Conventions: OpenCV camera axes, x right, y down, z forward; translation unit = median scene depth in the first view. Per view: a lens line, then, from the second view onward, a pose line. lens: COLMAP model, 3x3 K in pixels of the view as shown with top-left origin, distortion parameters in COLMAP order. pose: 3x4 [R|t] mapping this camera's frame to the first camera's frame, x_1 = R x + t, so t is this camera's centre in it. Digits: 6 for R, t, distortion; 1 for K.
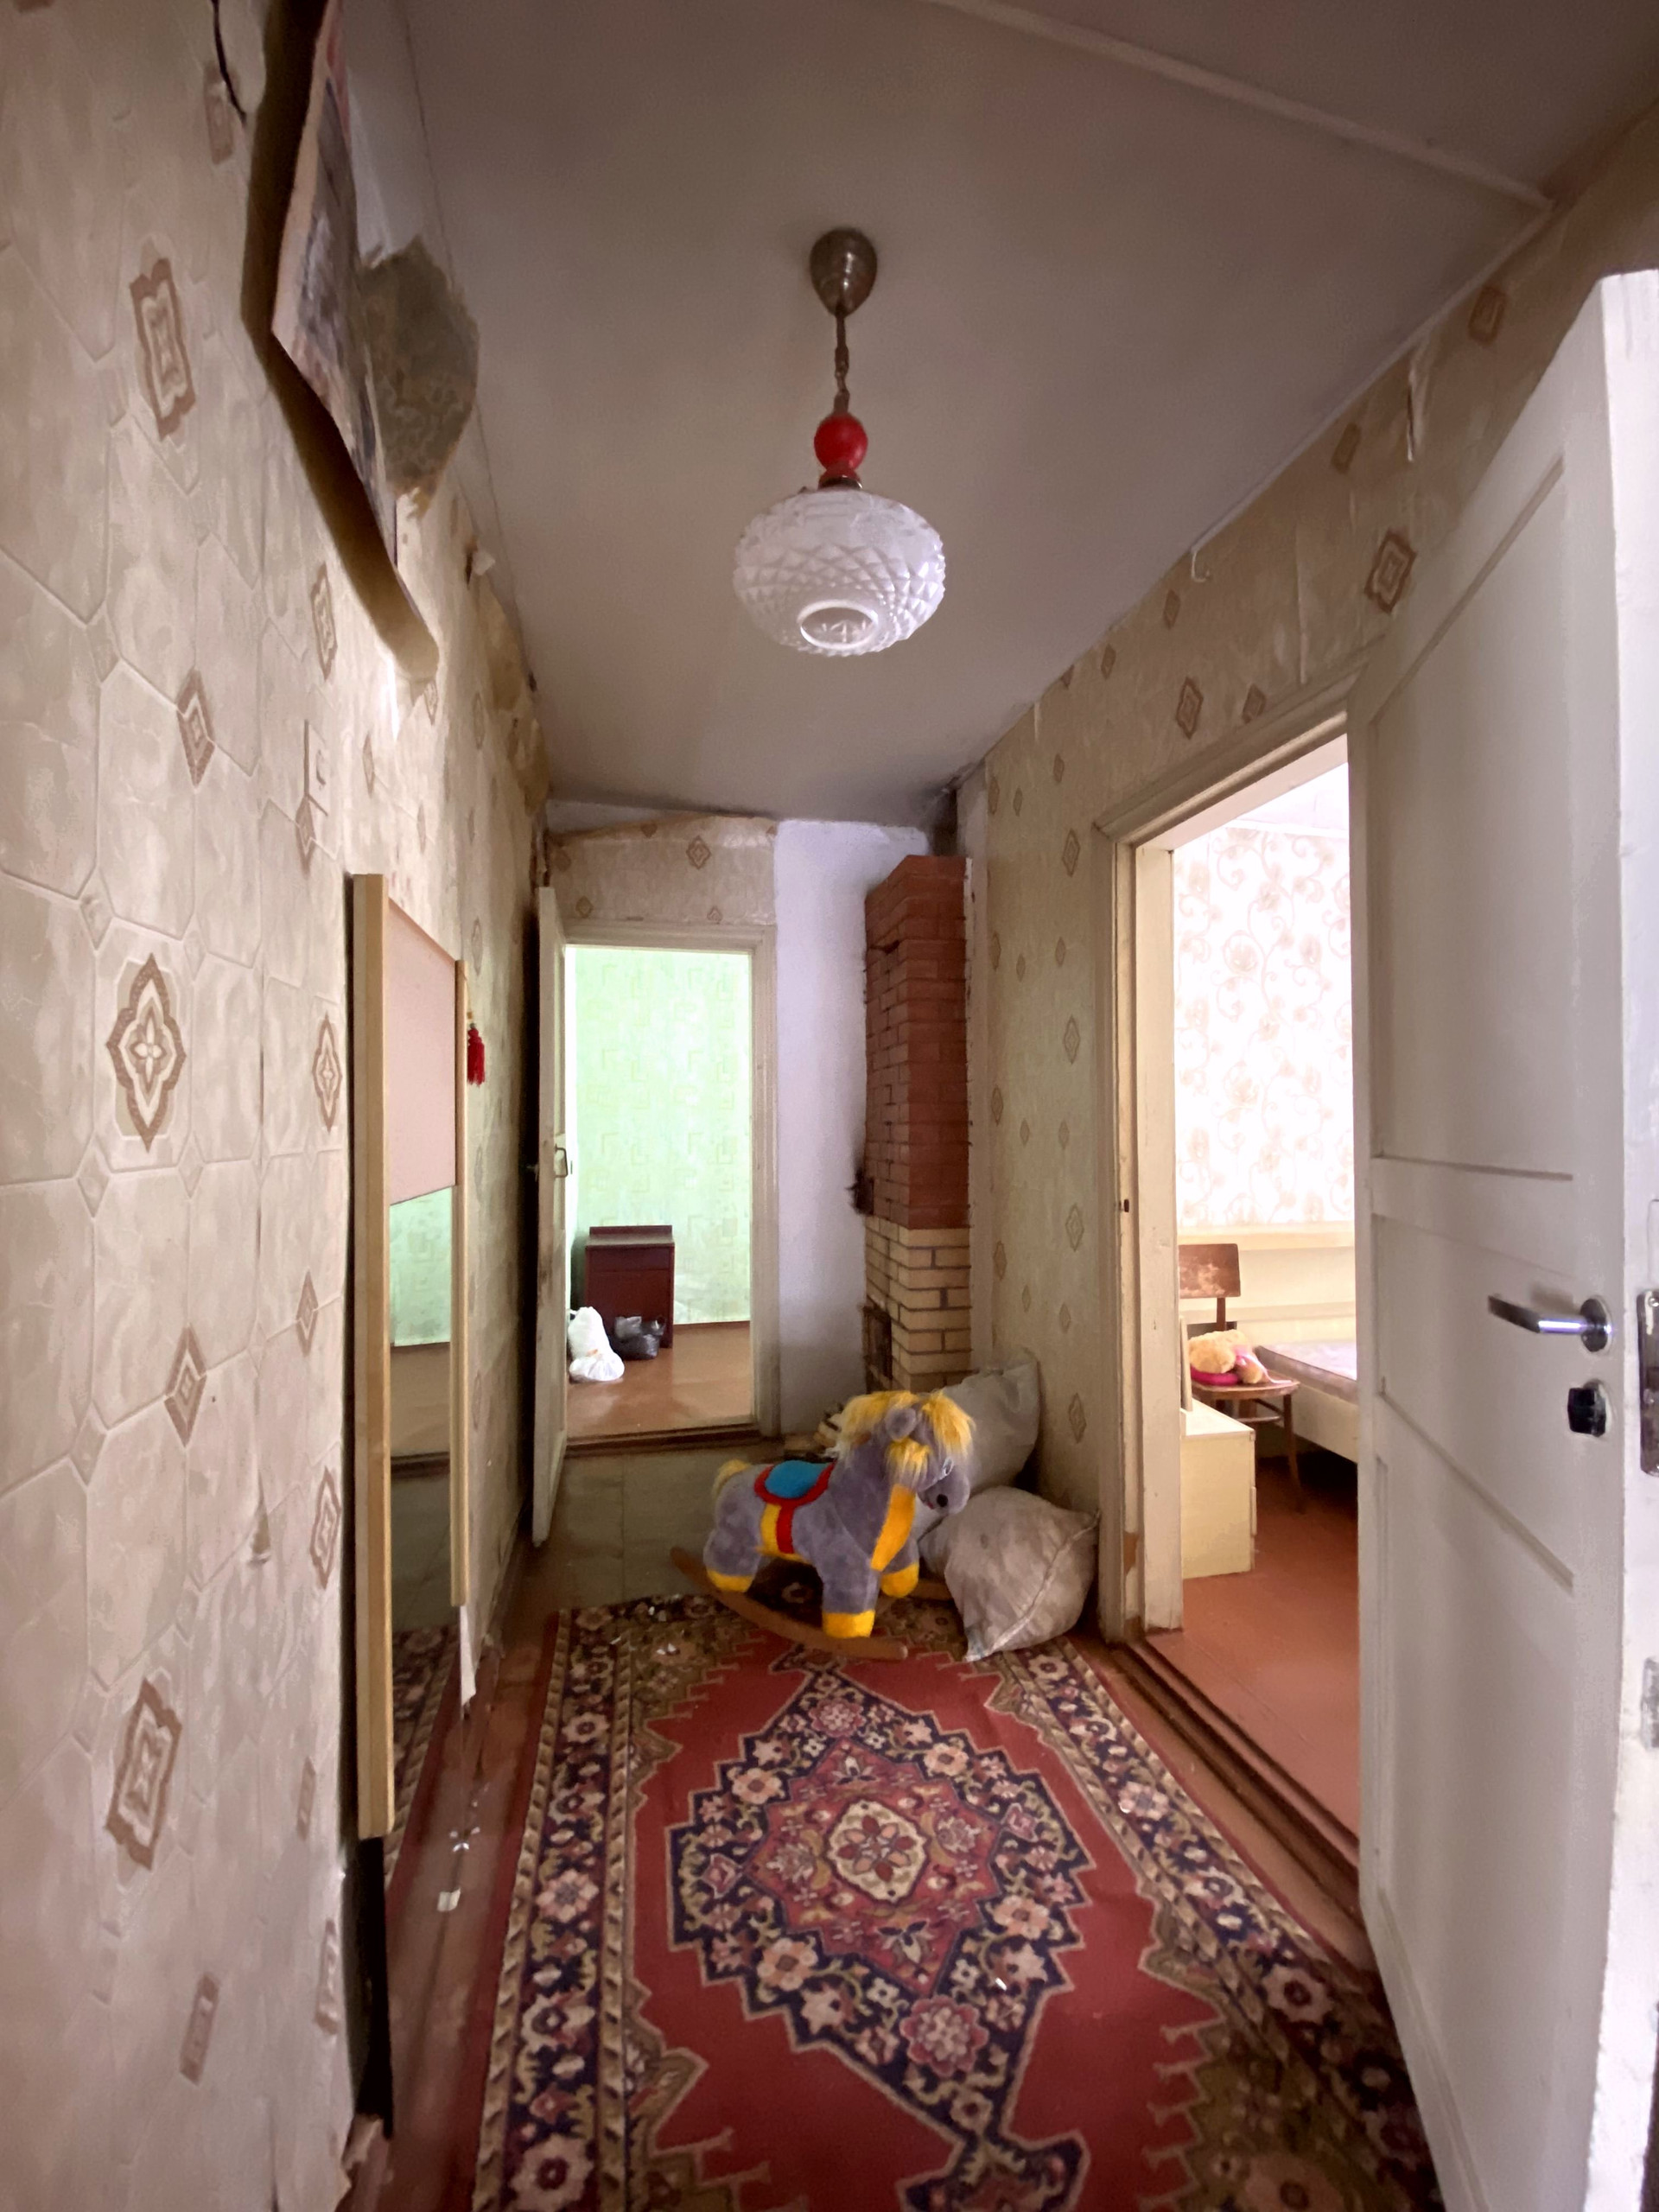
lens RADIAL K [[912.1, 0, 835.6], [0, 912.1, 1100.1], [0, 0, 1]] dist [0.014318, -0.020731]
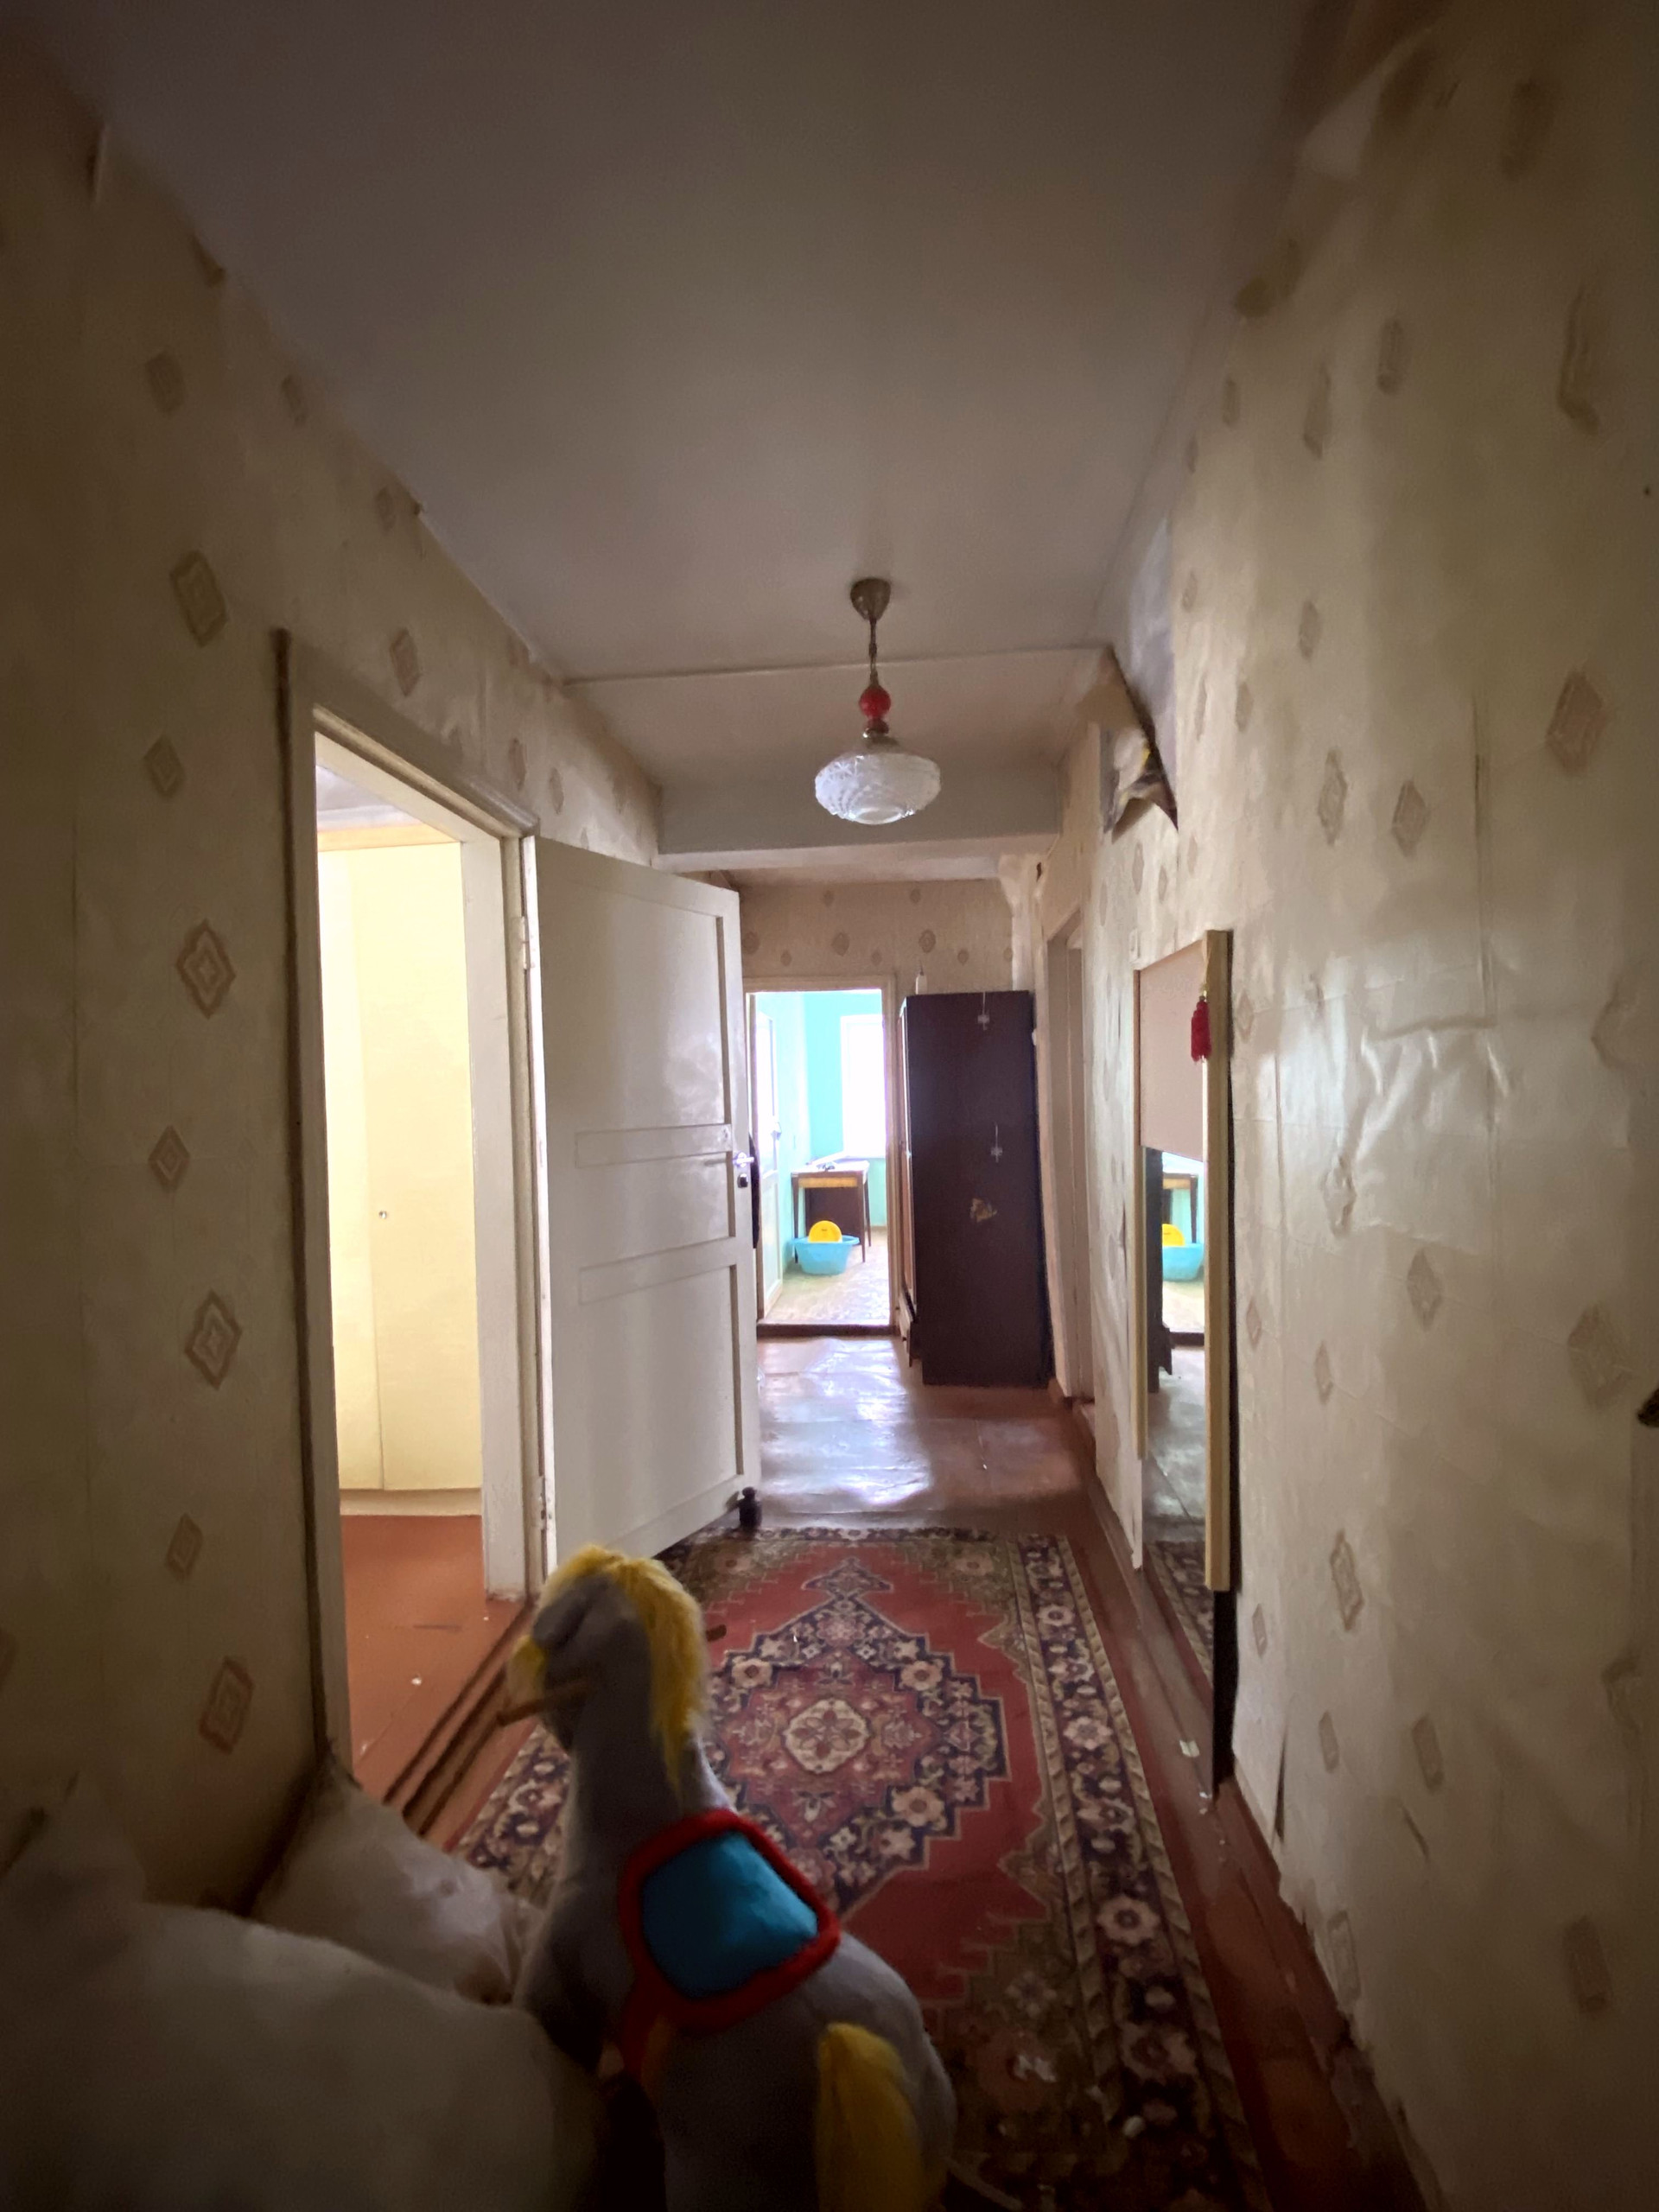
lens RADIAL K [[909.8, 0, 816.6], [0, 909.8, 1107.5], [0, 0, 1]] dist [0.039108, -0.028243]
pose [[-0.943182, 0.022134, 0.331538, -0.360471], [0.019407, 0.999745, -0.011534, 0.035160], [-0.331708, -0.004444, -0.943372, 2.178425]]
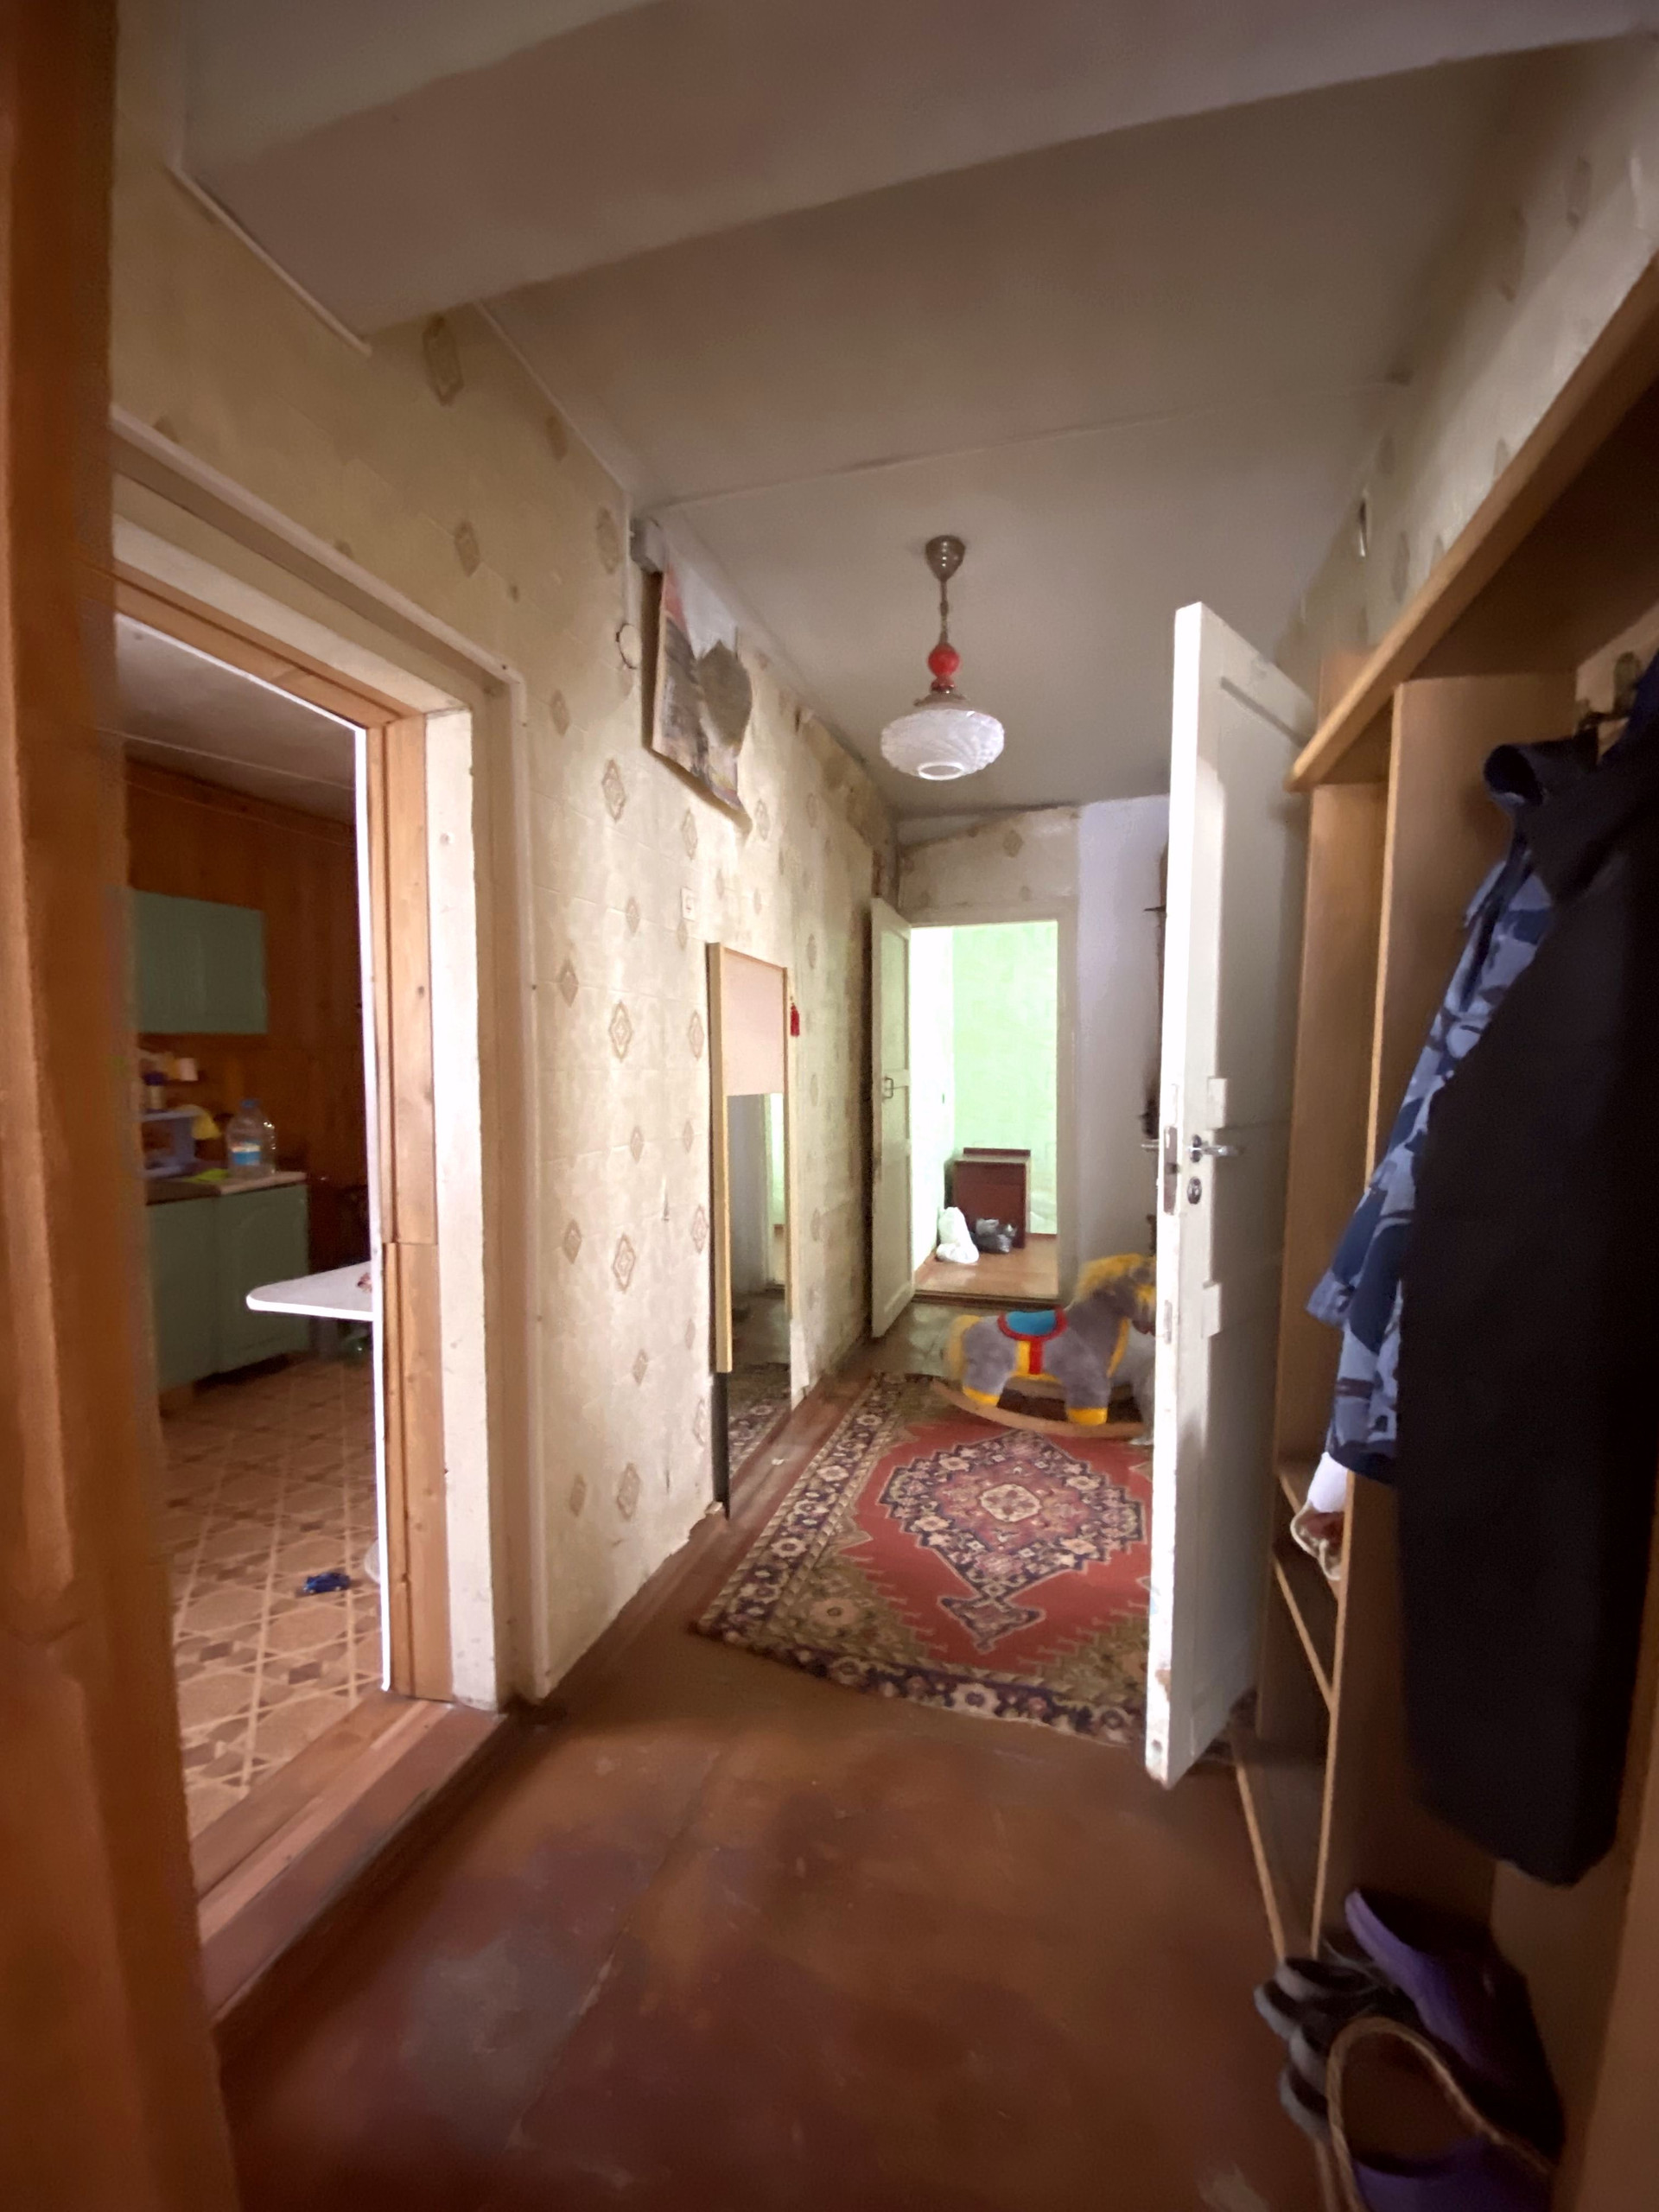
lens RADIAL K [[909.8, 0, 816.6], [0, 909.8, 1107.5], [0, 0, 1]] dist [0.039108, -0.028243]
pose [[0.869778, 0.019225, -0.493068, 0.554078], [0.014863, 0.997767, 0.065121, 0.005051], [0.493219, -0.063969, 0.867550, -0.560726]]
